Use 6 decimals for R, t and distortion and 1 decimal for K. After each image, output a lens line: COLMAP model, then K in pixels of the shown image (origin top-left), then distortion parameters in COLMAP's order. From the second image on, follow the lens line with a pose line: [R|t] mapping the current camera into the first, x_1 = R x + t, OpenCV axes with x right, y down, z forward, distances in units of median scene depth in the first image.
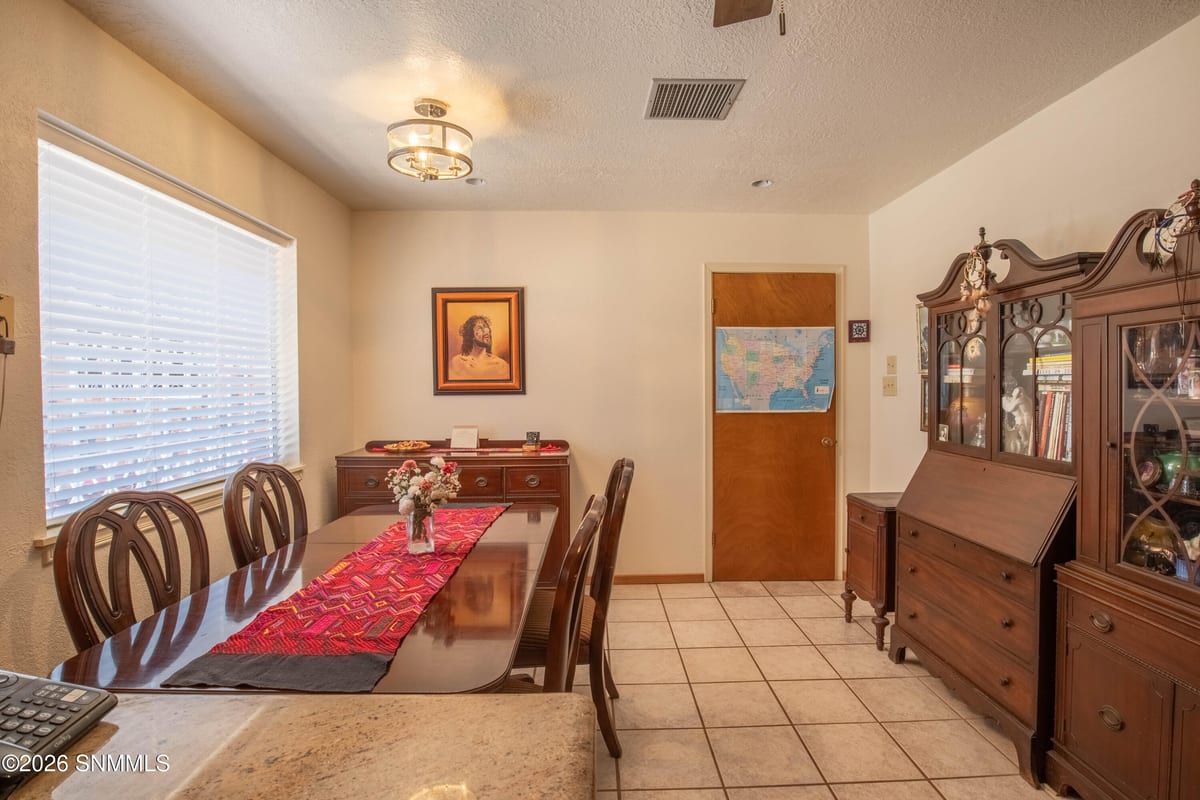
lens RADIAL K [[597.2, 0, 610.2], [0, 597.2, 397.6], [0, 0, 1]] dist [-0.041412, 0.009812]
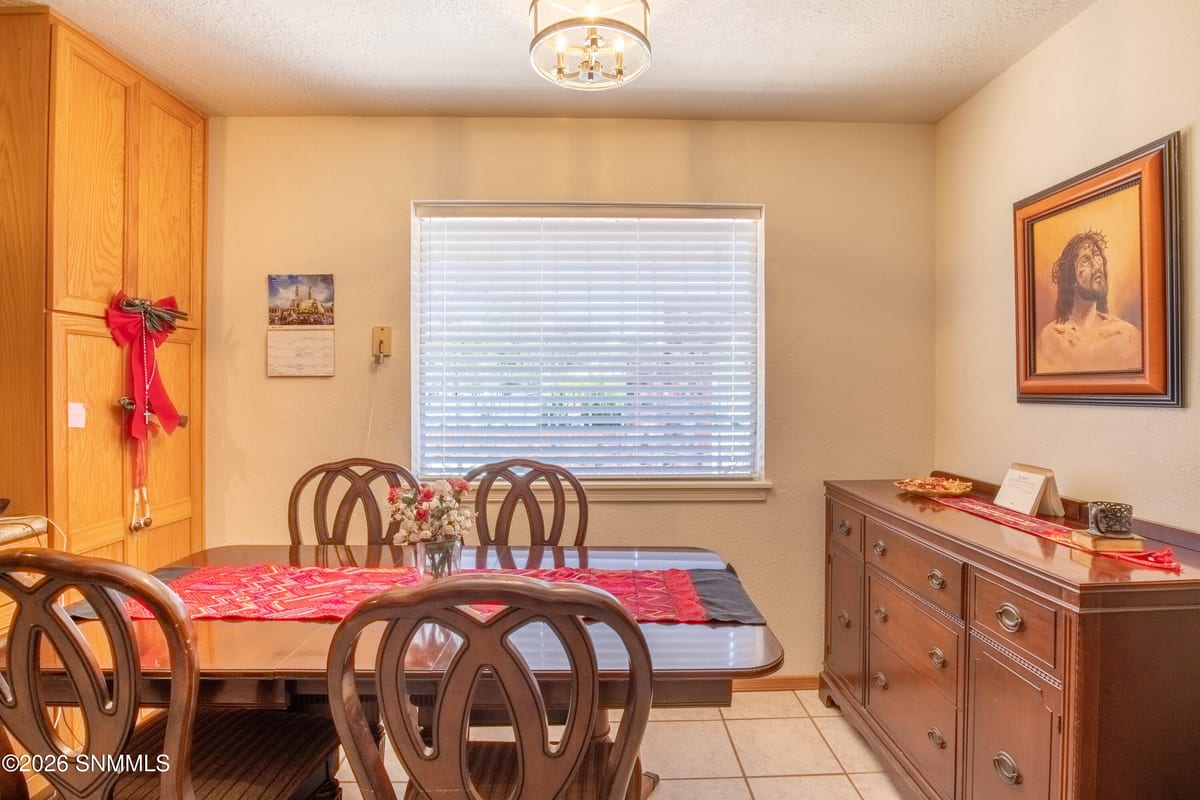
lens RADIAL K [[597.2, 0, 599.0], [0, 597.2, 393.1], [0, 0, 1]] dist [-0.041412, 0.009812]
pose [[-0.014898, 0.022952, -0.999626, 0.238733], [-0.018990, 0.999550, 0.023233, -0.017184], [0.999709, 0.019329, -0.014455, 0.633254]]
